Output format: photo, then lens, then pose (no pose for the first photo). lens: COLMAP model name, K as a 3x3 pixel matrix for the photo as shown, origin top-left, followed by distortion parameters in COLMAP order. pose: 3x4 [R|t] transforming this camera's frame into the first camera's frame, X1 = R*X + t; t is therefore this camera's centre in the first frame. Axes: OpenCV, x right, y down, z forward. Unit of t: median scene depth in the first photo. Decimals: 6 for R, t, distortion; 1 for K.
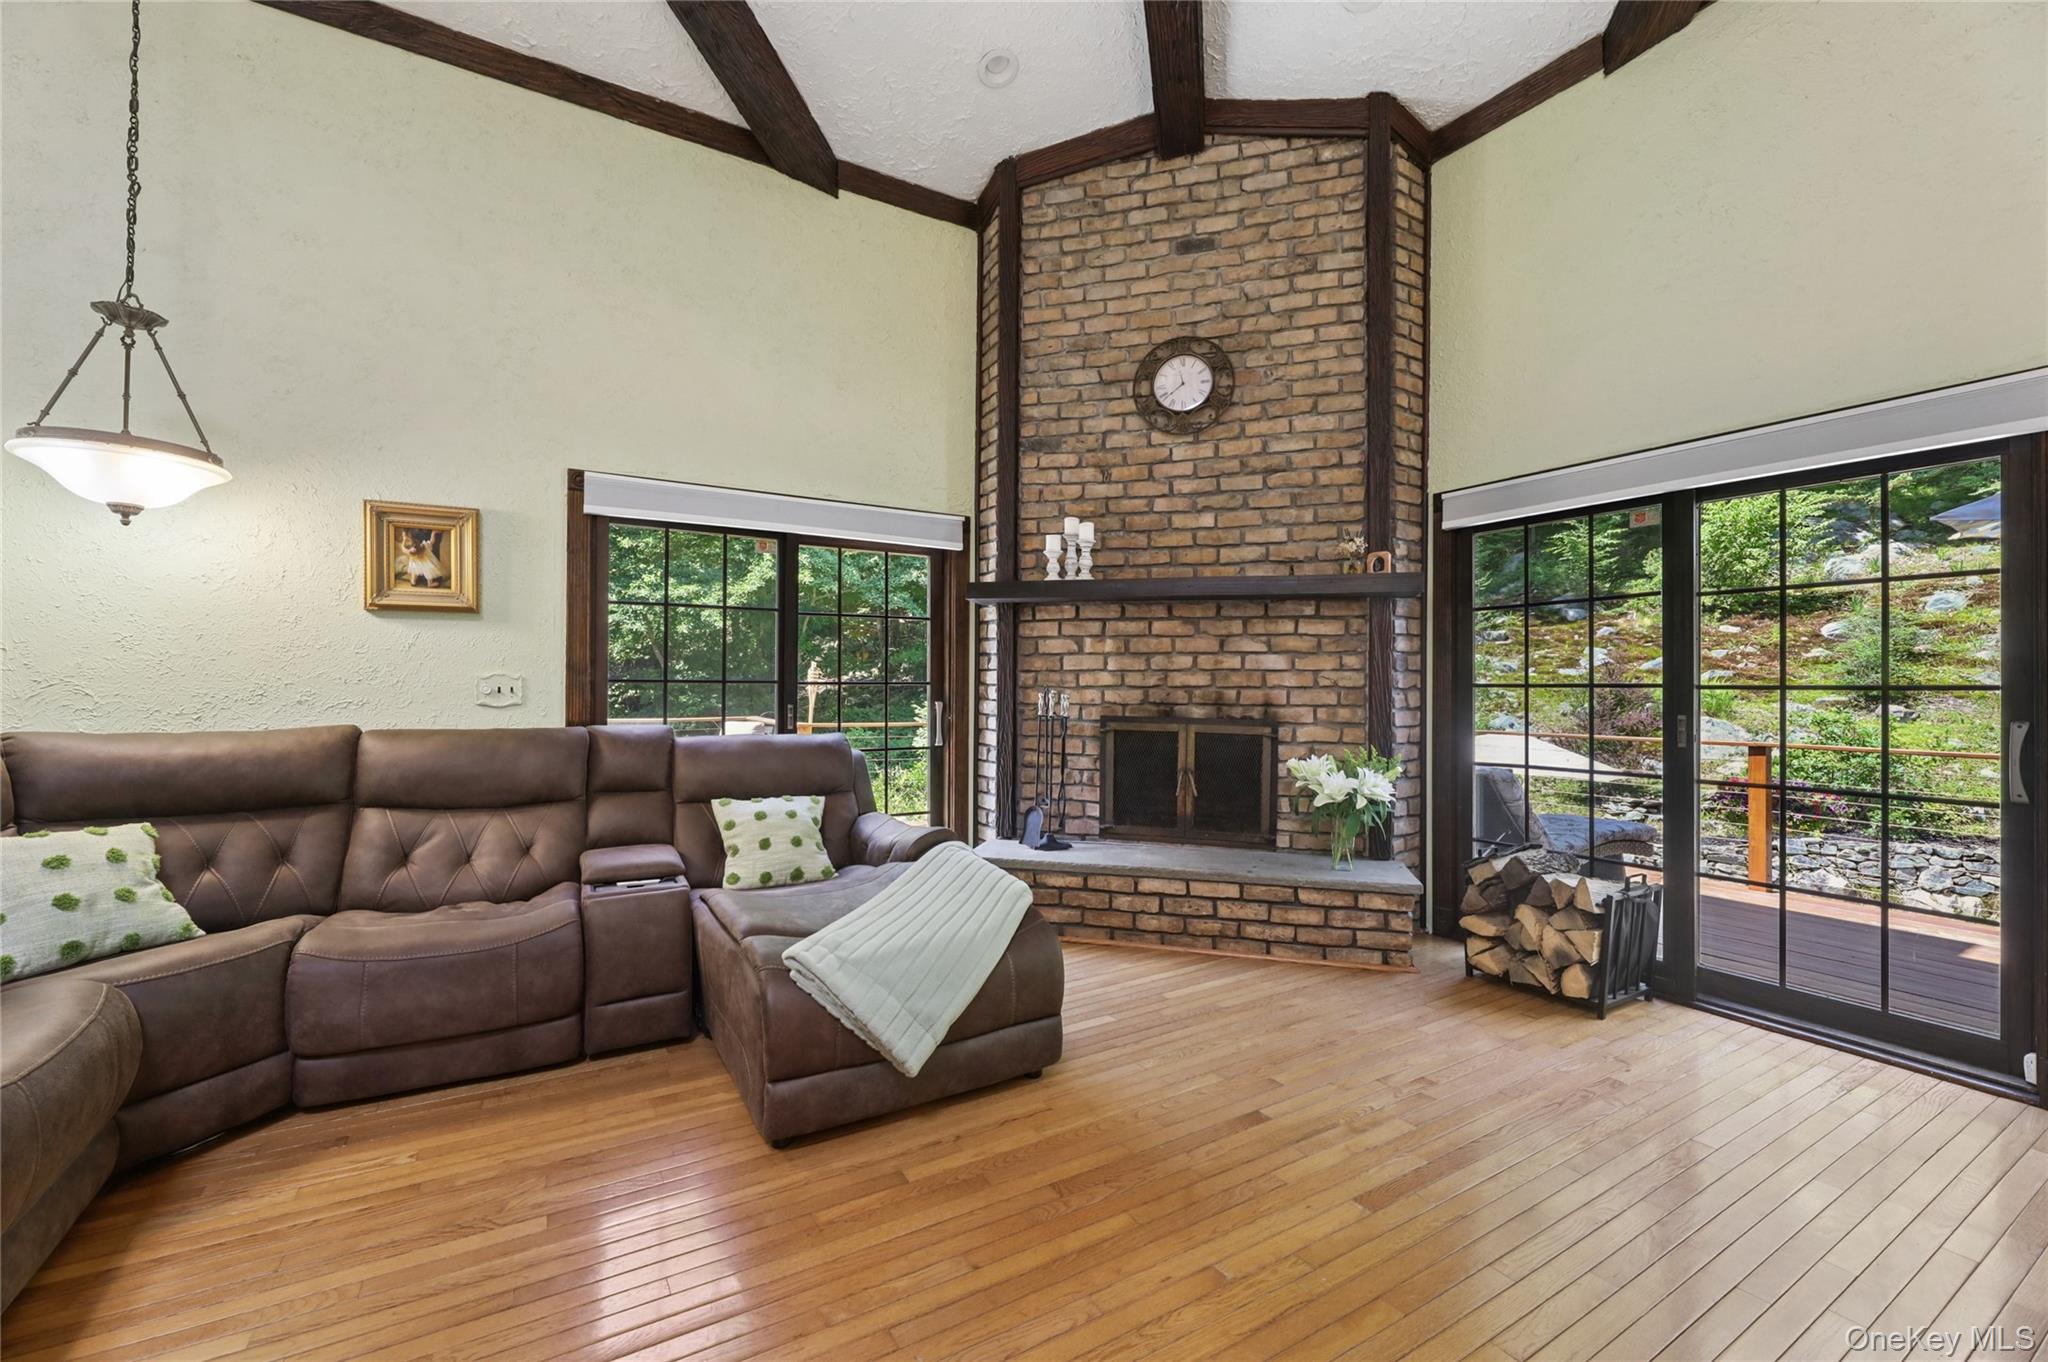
lens RADIAL K [[815.1, 0, 1016.2], [0, 815.1, 680.5], [0, 0, 1]] dist [-0.001662, -0.000598]
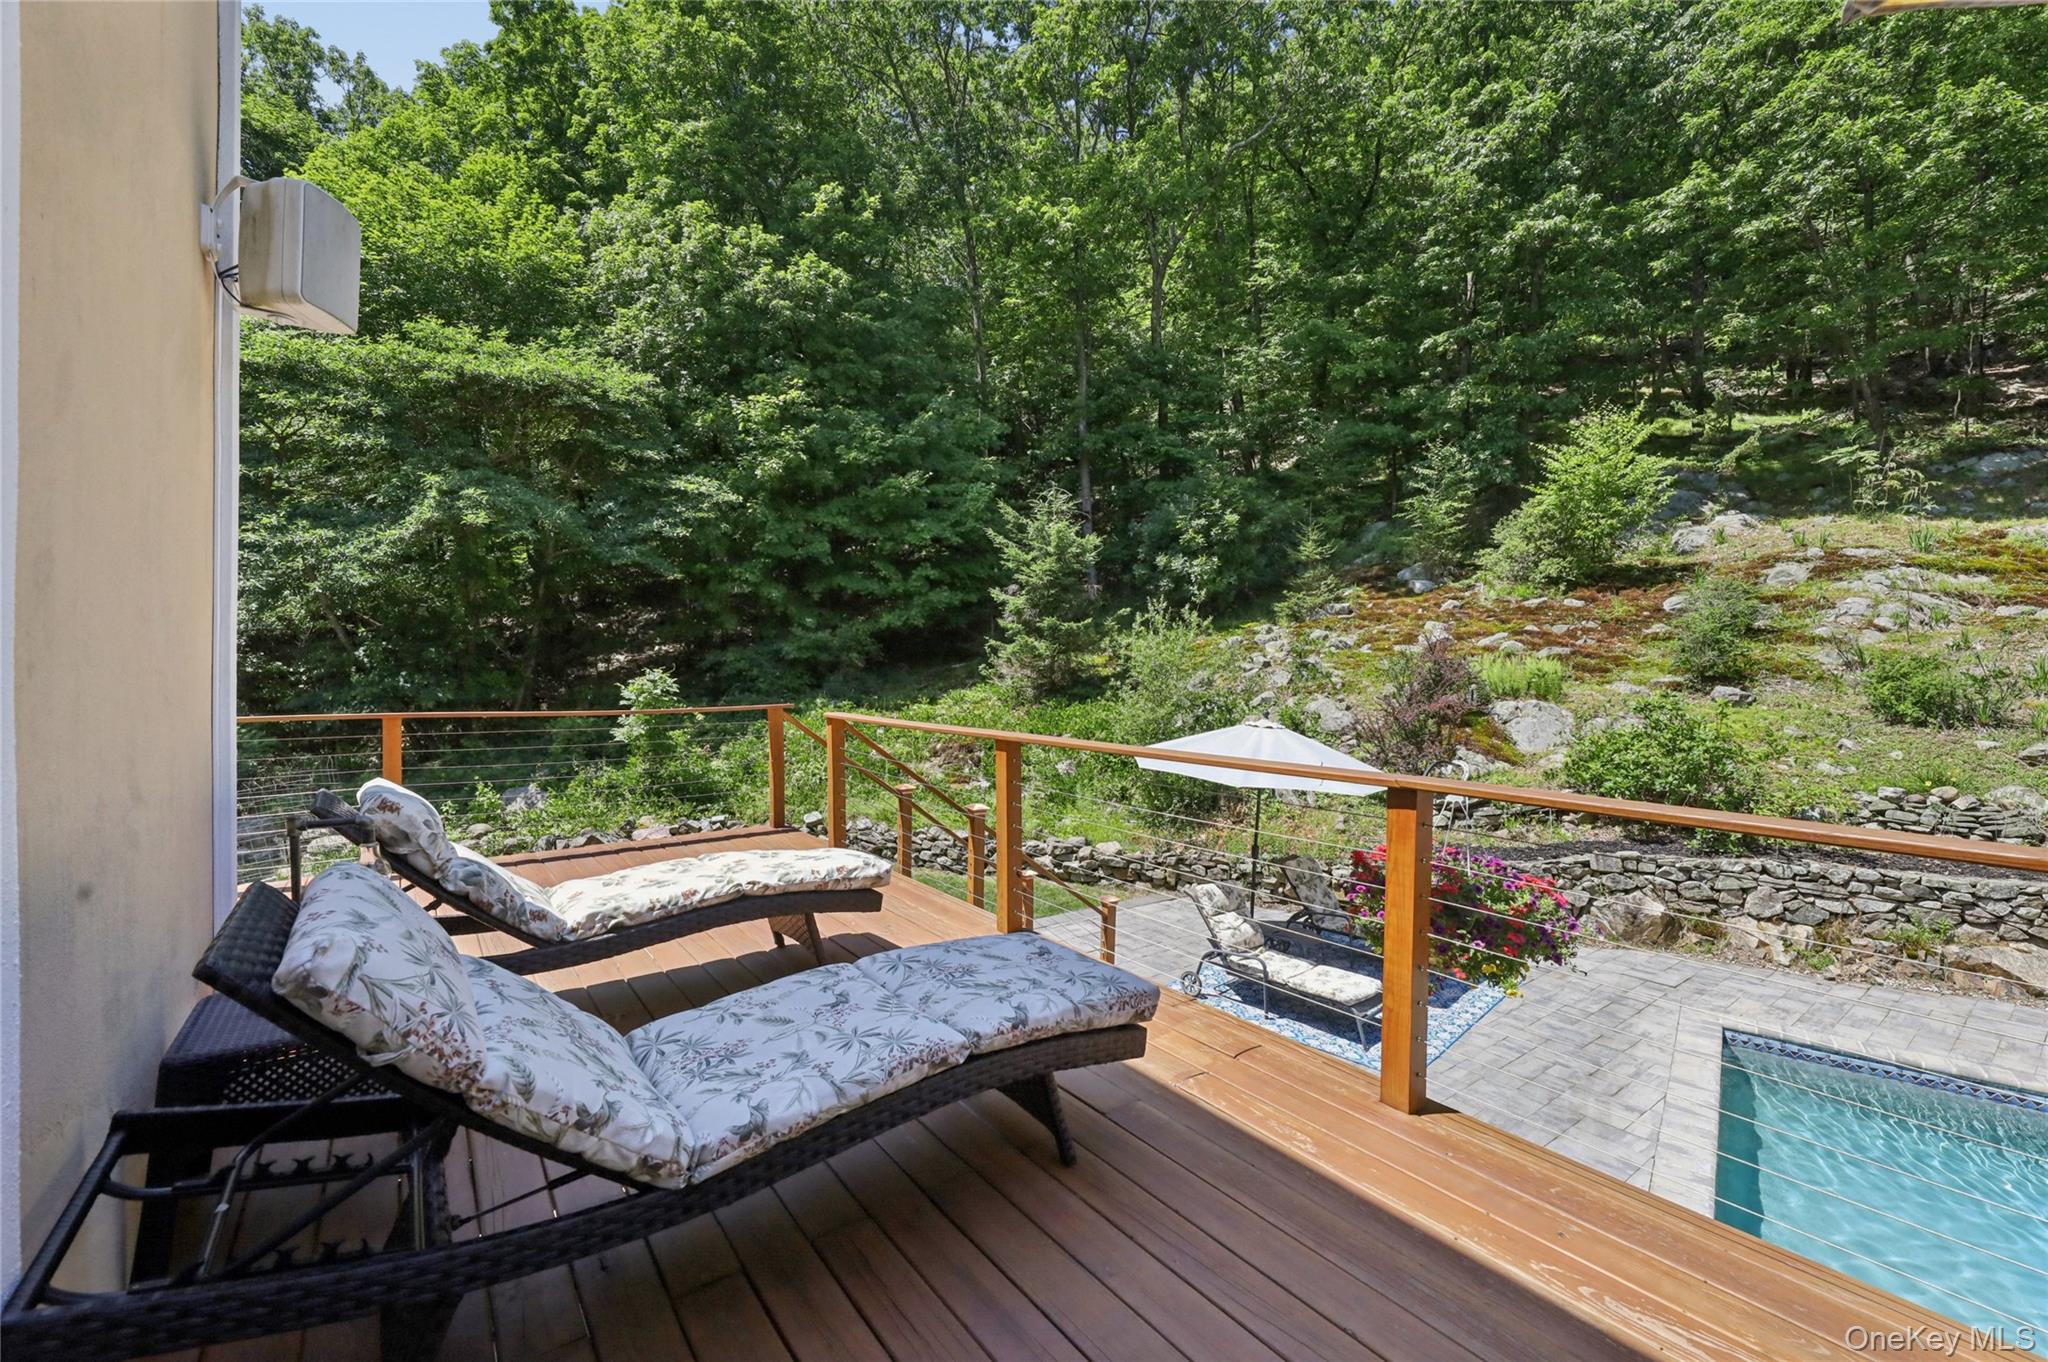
lens RADIAL K [[835.3, 0, 1020.6], [0, 835.3, 680.1], [0, 0, 1]] dist [-0.001679, -0.000755]
pose [[0.994086, 0.001263, 0.108587, 0.179935], [-0.003909, 0.999700, 0.024160, 0.003401], [-0.108524, -0.024441, 0.993793, 0.153782]]
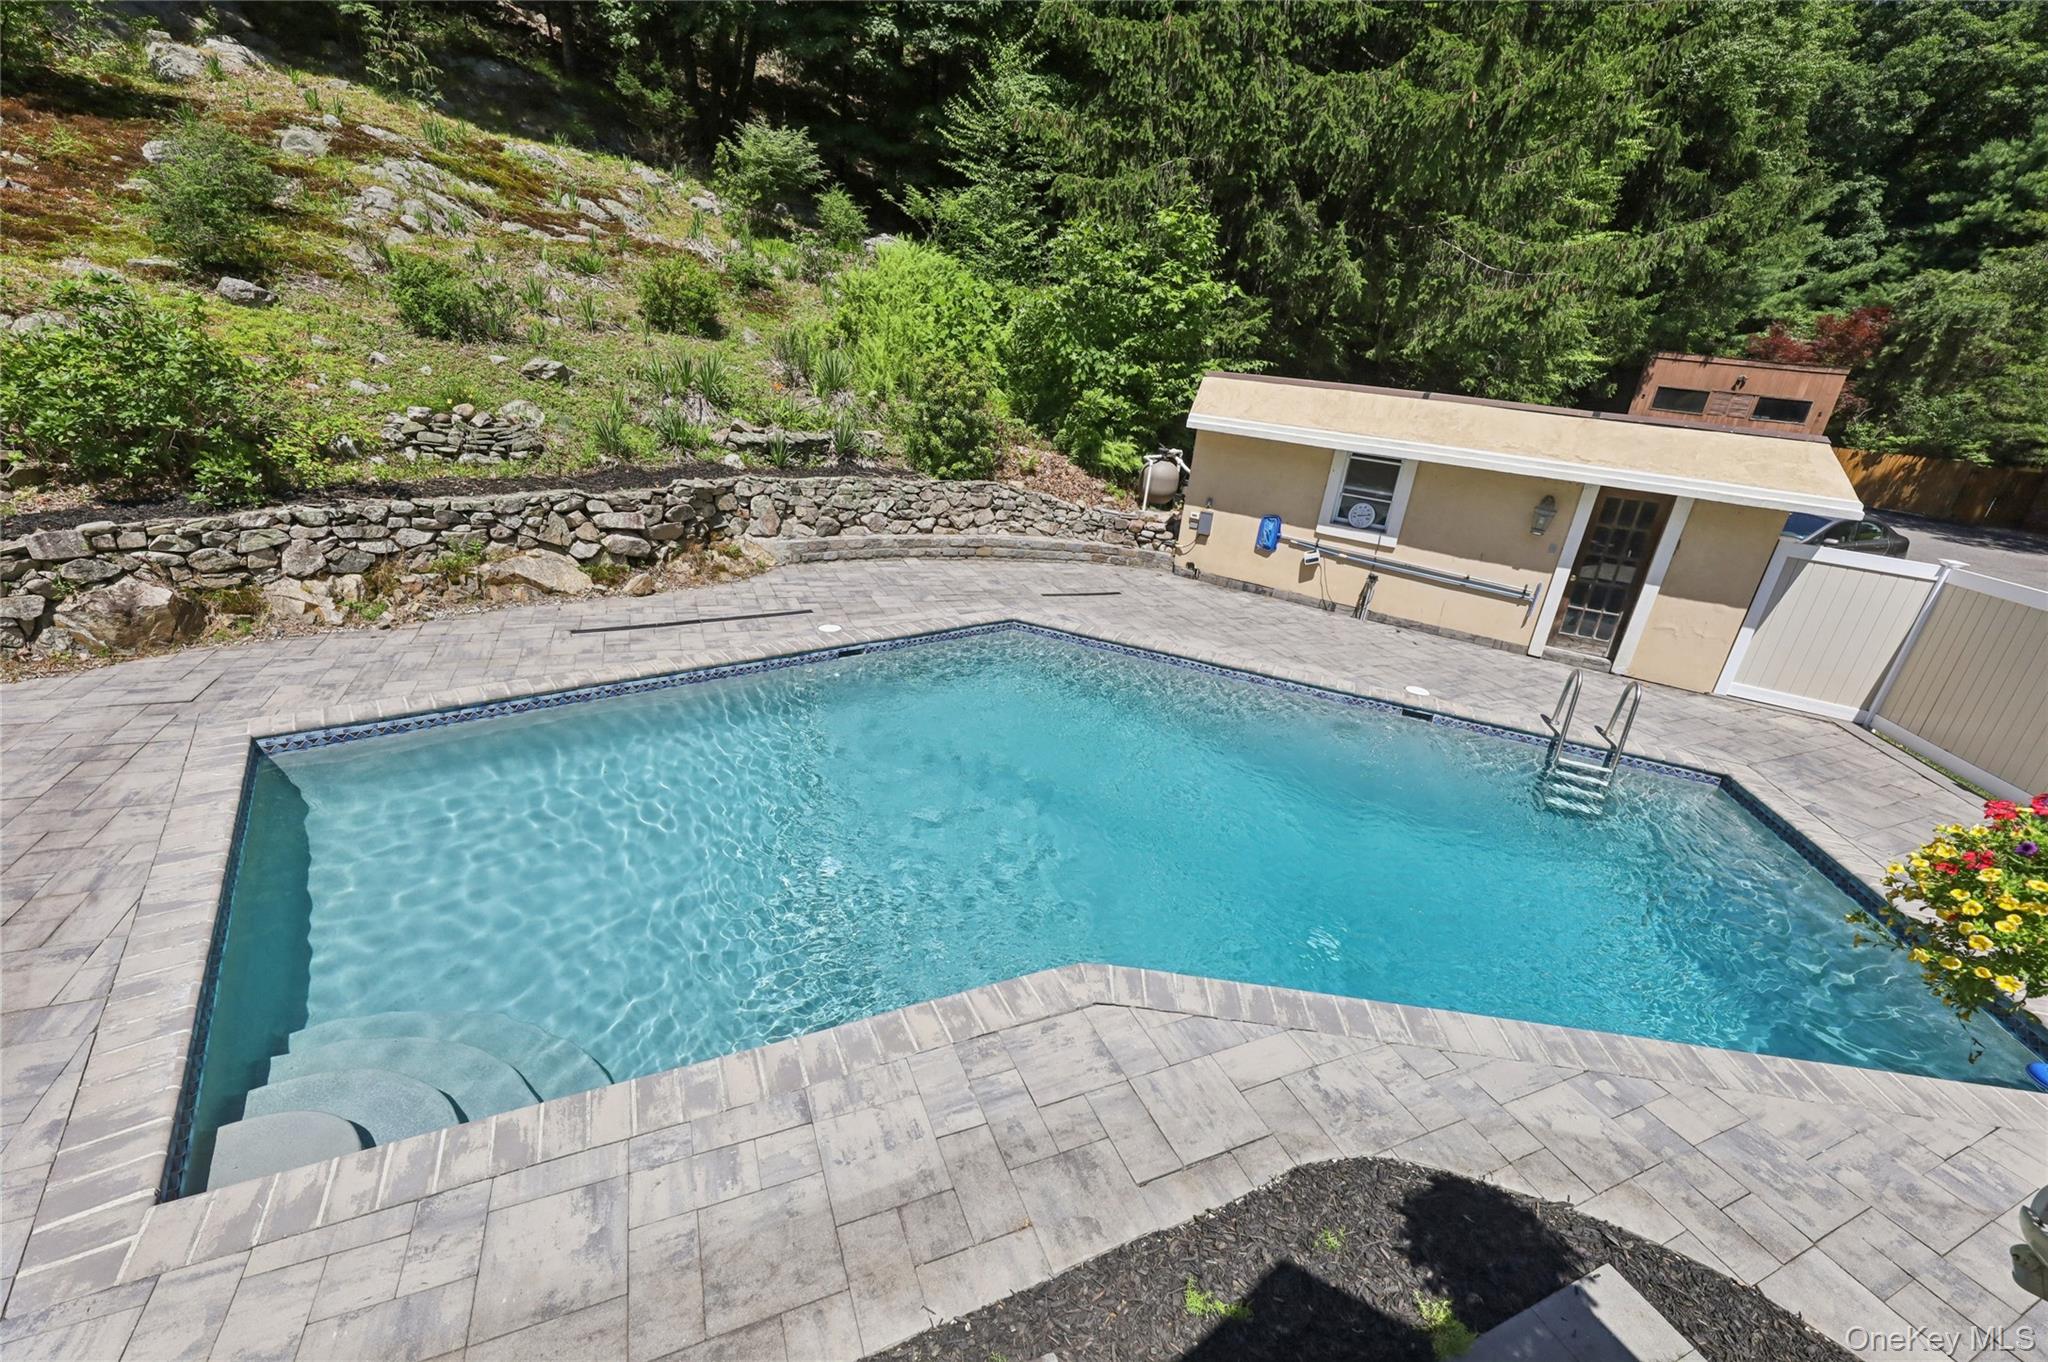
lens RADIAL K [[832.1, 0, 1027.5], [0, 832.1, 675.7], [0, 0, 1]] dist [0.000966, -0.000021]
pose [[0.105430, -0.357119, 0.928090, 0.300040], [-0.105303, 0.924035, 0.367521, 0.008567], [-0.988836, -0.136478, 0.059816, 0.201564]]
